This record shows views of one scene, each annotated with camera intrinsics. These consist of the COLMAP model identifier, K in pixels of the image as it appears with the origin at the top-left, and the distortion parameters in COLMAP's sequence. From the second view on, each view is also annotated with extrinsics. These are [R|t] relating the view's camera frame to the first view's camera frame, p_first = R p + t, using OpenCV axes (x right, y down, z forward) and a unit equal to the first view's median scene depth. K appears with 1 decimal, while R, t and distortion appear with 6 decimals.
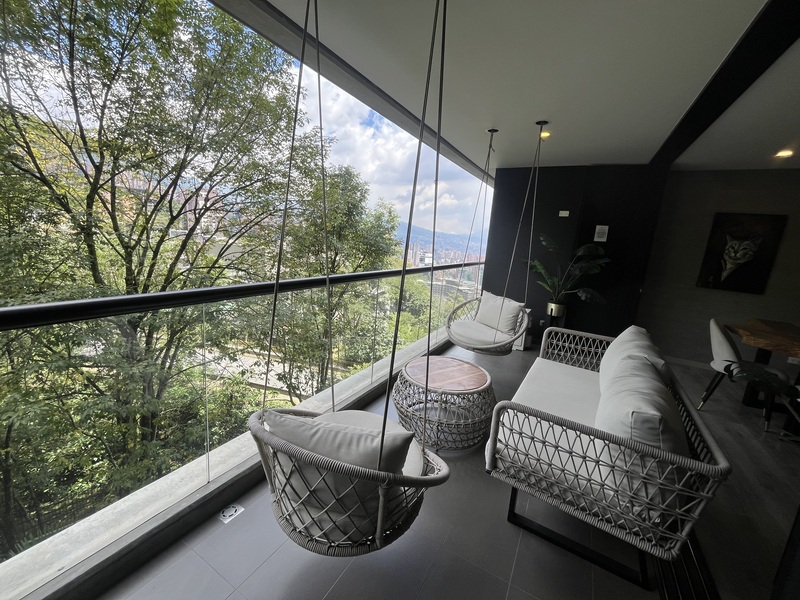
lens RADIAL K [[322.6, 0, 403.1], [0, 322.6, 297.3], [0, 0, 1]] dist [0.002583, 0.000105]
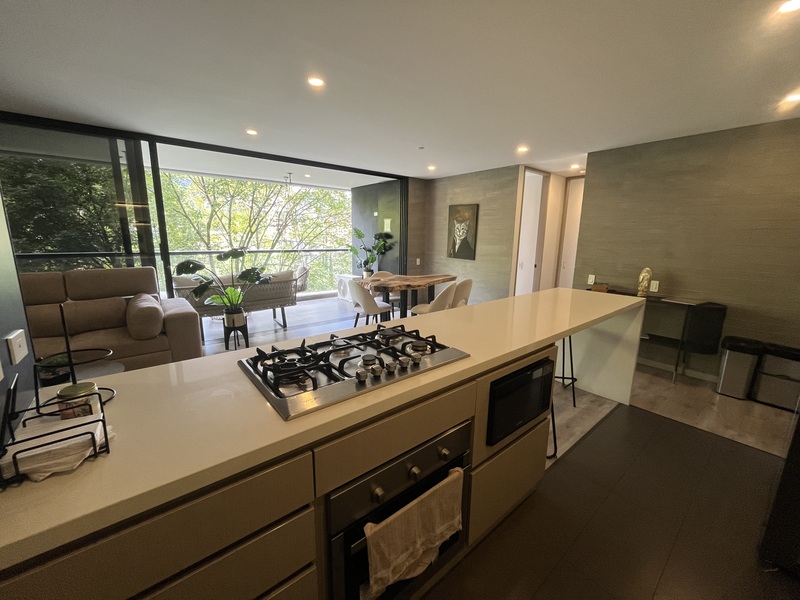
lens RADIAL K [[329.2, 0, 405.5], [0, 329.2, 296.9], [0, 0, 1]] dist [-0.002932, -0.000109]
pose [[0.943326, -0.002854, -0.331856, 1.280863], [-0.002026, 0.999895, -0.014358, 0.171150], [0.331862, 0.014217, 0.943221, -0.449473]]
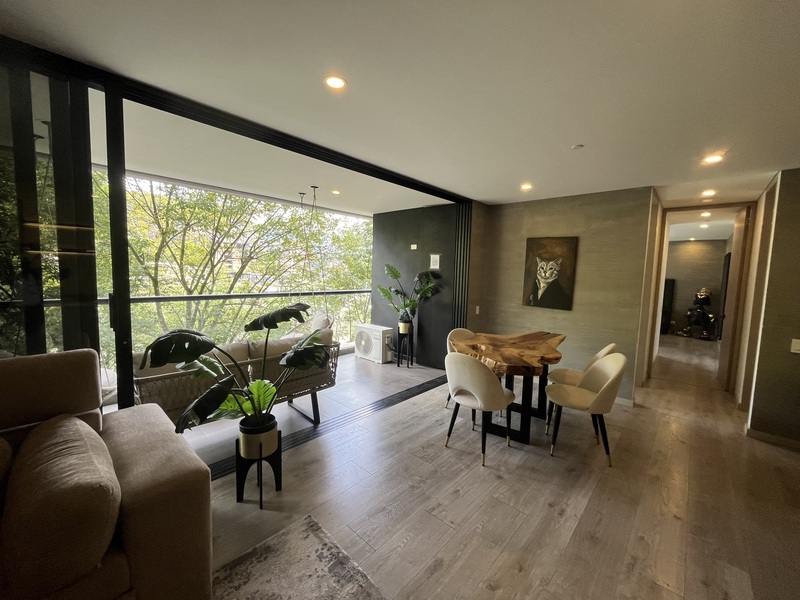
lens RADIAL K [[322.6, 0, 403.1], [0, 322.6, 297.3], [0, 0, 1]] dist [0.002583, 0.000105]
pose [[0.979890, -0.035250, -0.196398, 0.768003], [0.013780, 0.993877, -0.109631, 0.056432], [0.199060, 0.104720, 0.974376, -0.140377]]
